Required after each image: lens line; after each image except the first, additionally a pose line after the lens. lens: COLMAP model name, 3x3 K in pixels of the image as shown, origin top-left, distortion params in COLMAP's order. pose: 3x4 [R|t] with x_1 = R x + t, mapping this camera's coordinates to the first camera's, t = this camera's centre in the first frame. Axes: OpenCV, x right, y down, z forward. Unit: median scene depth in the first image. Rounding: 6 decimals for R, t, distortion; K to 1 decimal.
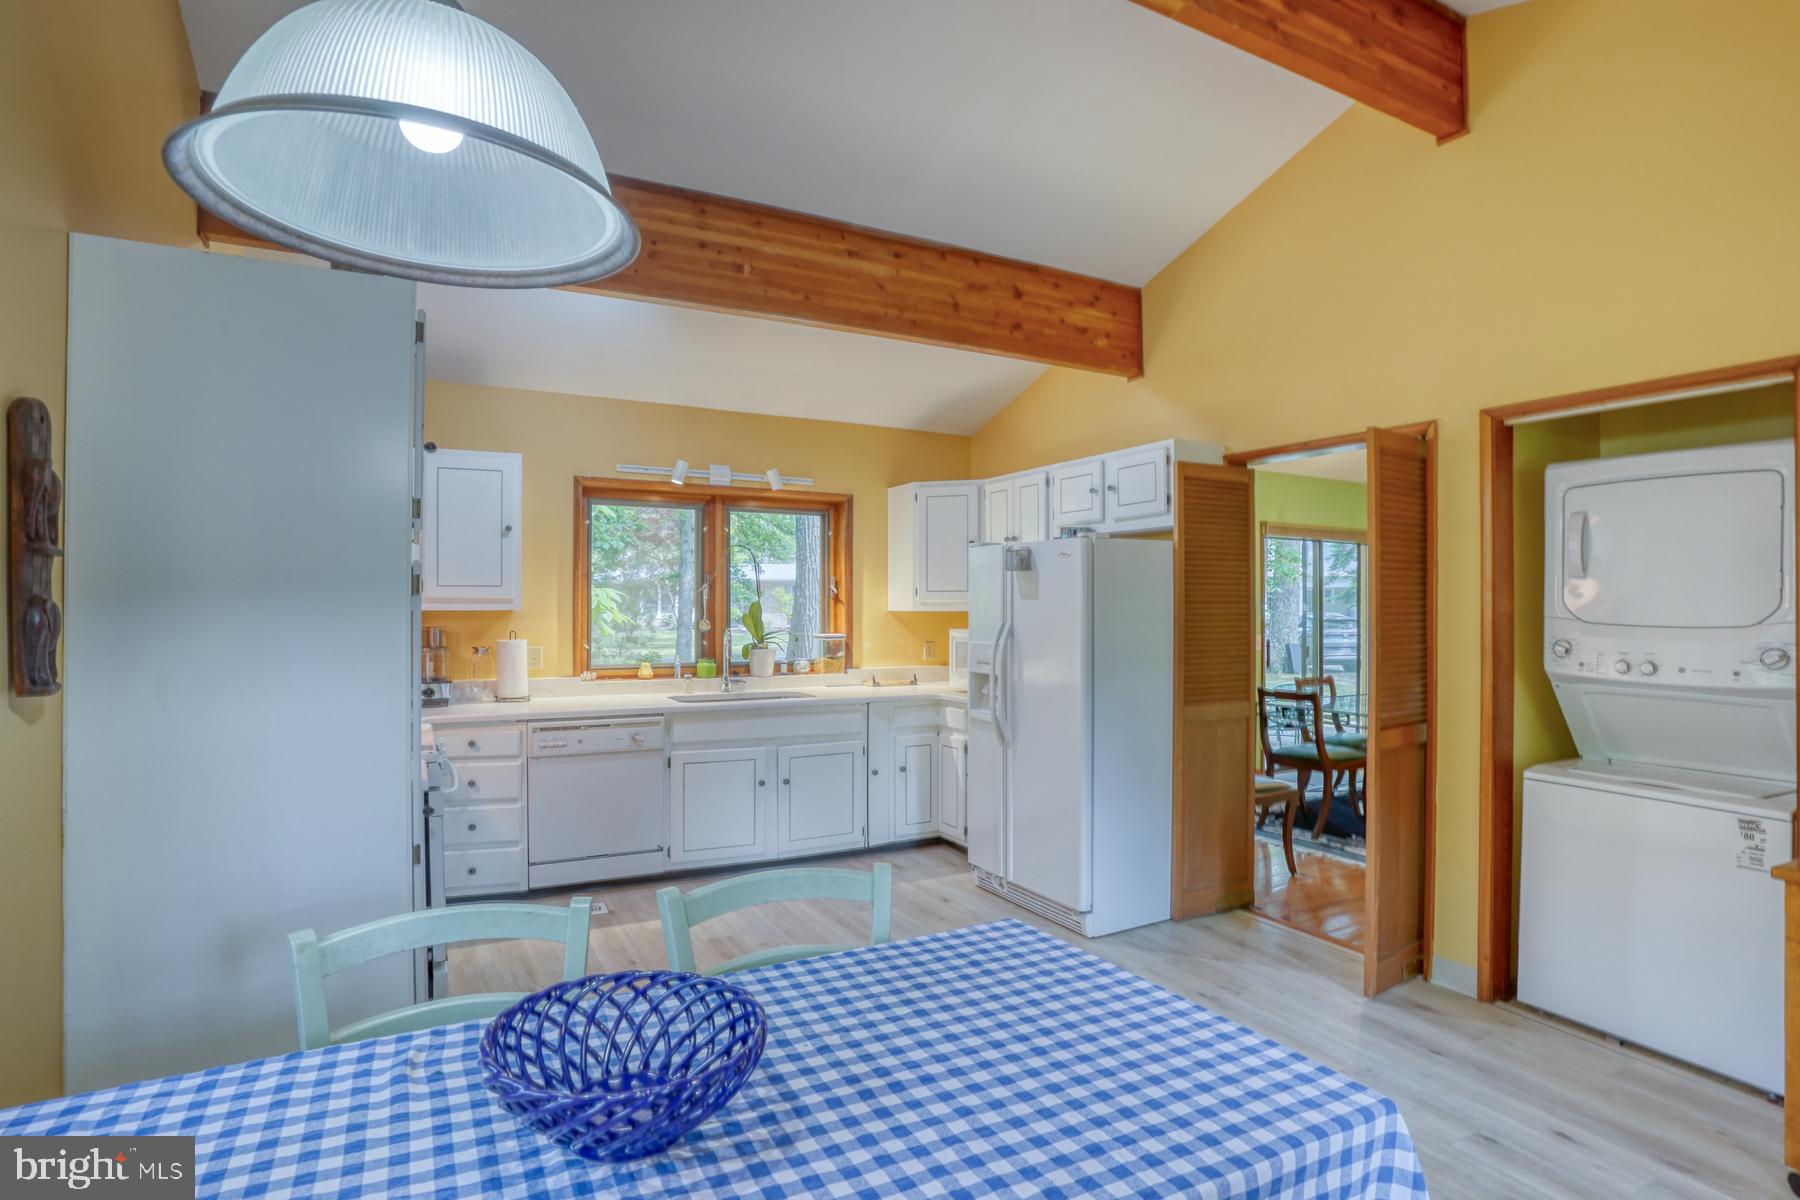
lens RADIAL K [[932.3, 0, 1005.4], [0, 932.3, 604.4], [0, 0, 1]] dist [-0.060274, -0.000002]
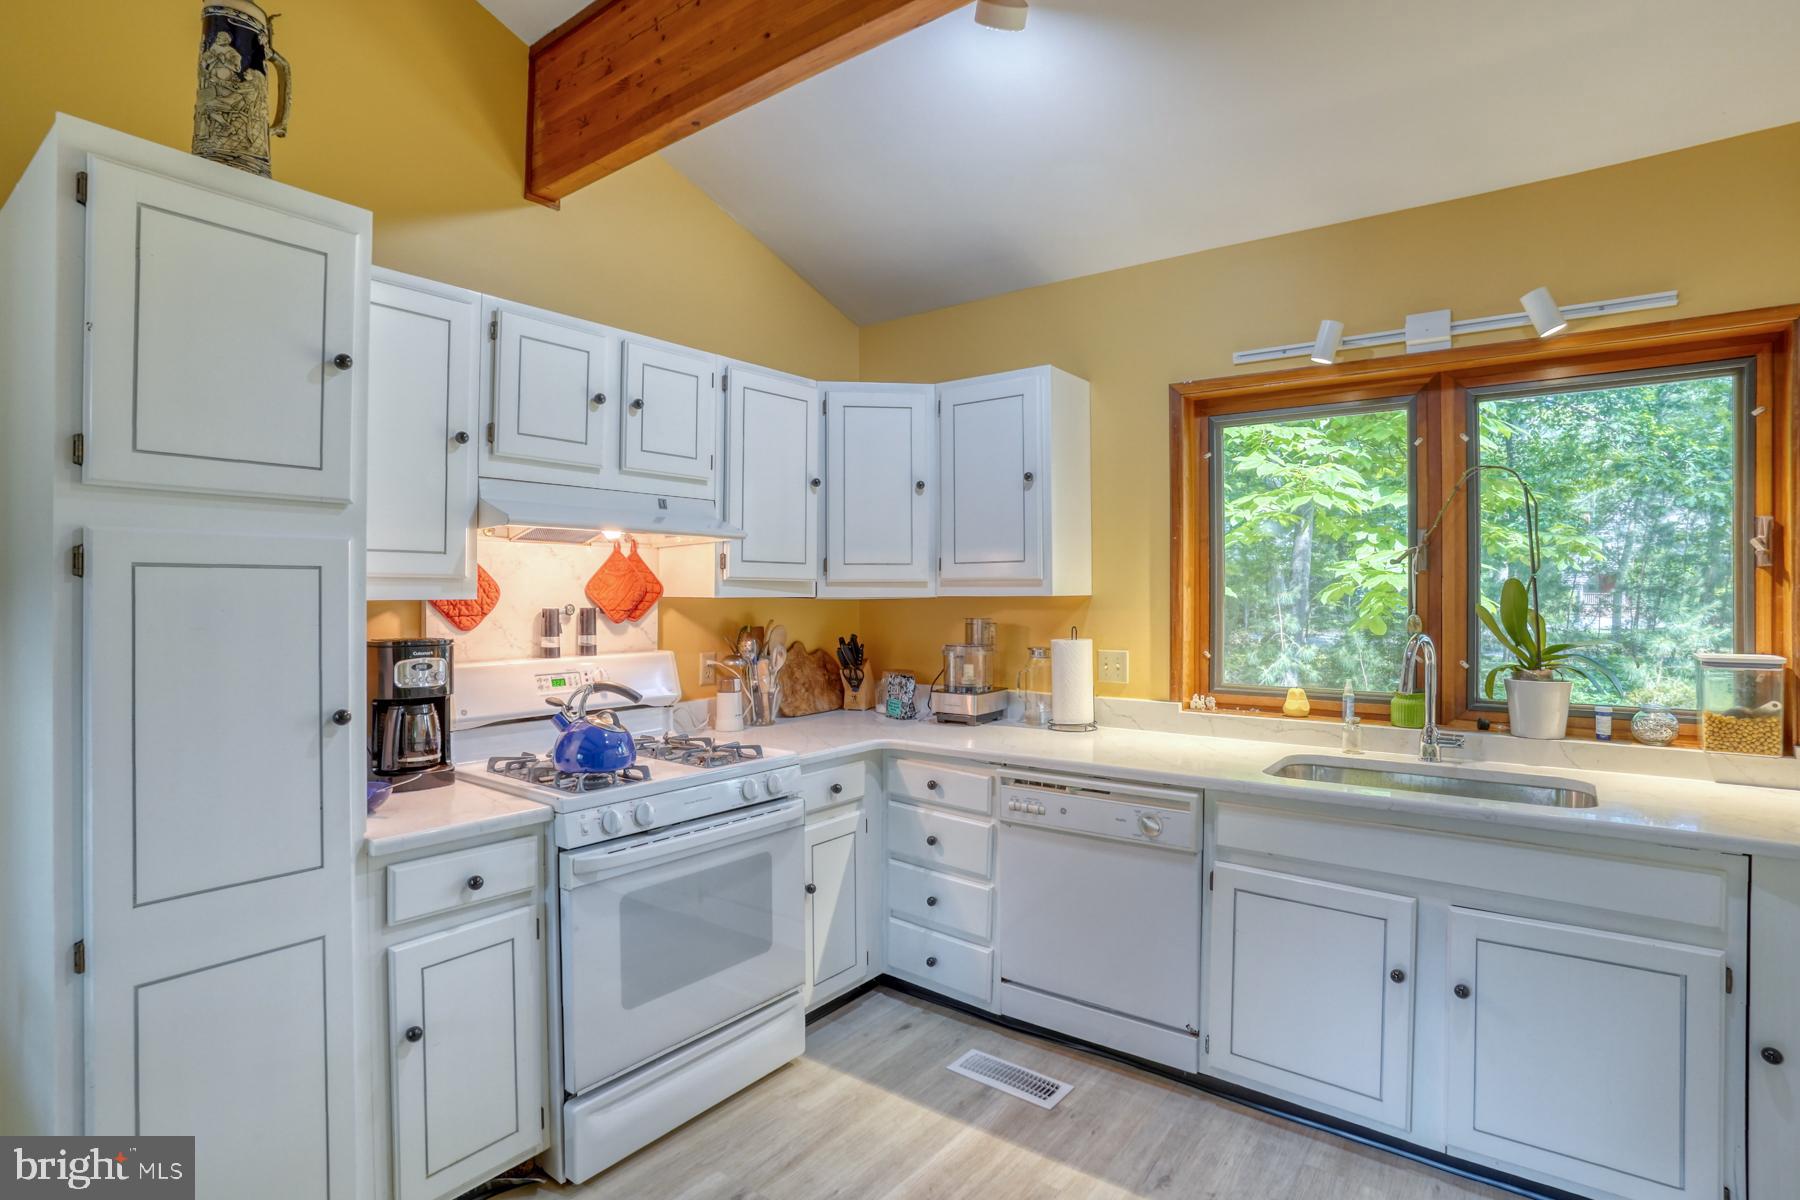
lens RADIAL K [[936.7, 0, 966.3], [0, 936.7, 589.3], [0, 0, 1]] dist [-0.091936, 0.062854]
pose [[0.336054, -0.003642, -0.941836, 0.091228], [0.006240, 0.999979, -0.001640, 0.001809], [0.941822, -0.005326, 0.336070, 0.664283]]
